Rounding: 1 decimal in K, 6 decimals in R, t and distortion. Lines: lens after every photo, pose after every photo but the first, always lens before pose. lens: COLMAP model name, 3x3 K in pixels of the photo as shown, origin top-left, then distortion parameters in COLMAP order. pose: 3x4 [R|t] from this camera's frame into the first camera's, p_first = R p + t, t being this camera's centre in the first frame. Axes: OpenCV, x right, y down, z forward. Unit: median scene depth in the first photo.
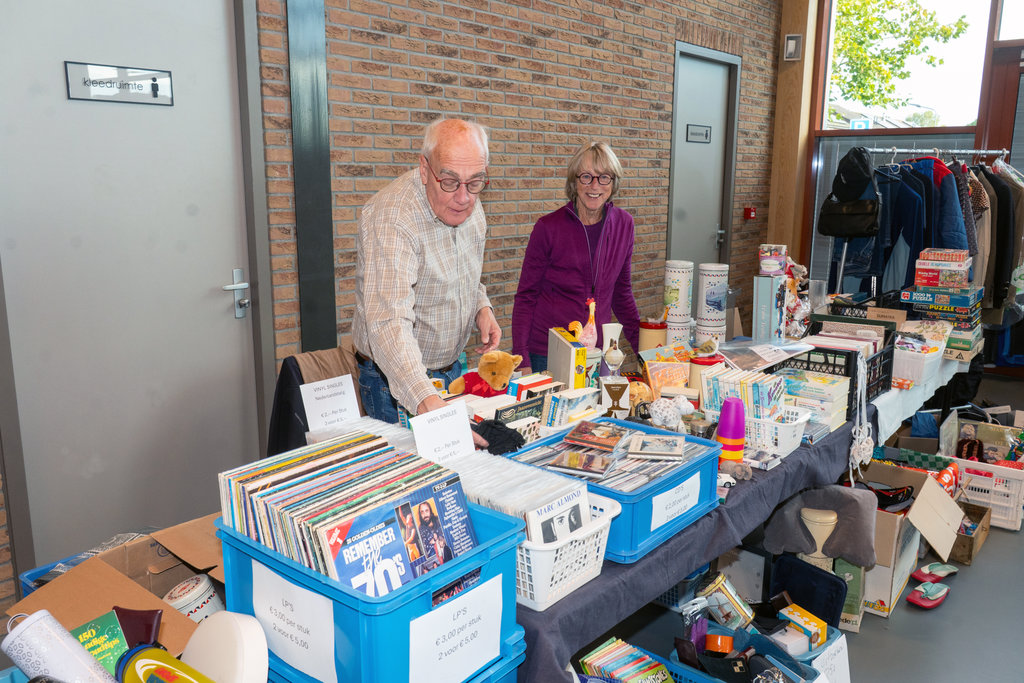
lens RADIAL K [[825.9, 0, 519.0], [0, 825.9, 339.7], [0, 0, 1]] dist [0.001309, 0.002400]
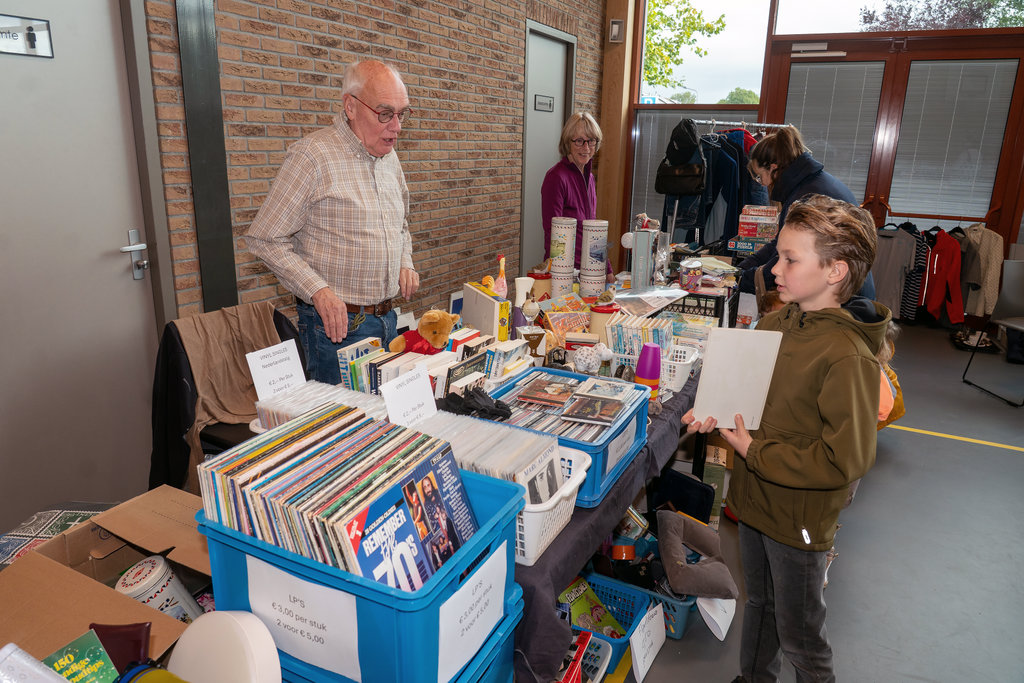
lens RADIAL K [[698.2, 0, 520.5], [0, 698.2, 338.2], [0, 0, 1]] dist [-0.029011, 0.006952]
pose [[0.974031, -0.045304, 0.221835, -0.079120], [0.026964, 0.996015, 0.085016, -0.014557], [-0.224803, -0.076827, 0.971371, 0.082894]]
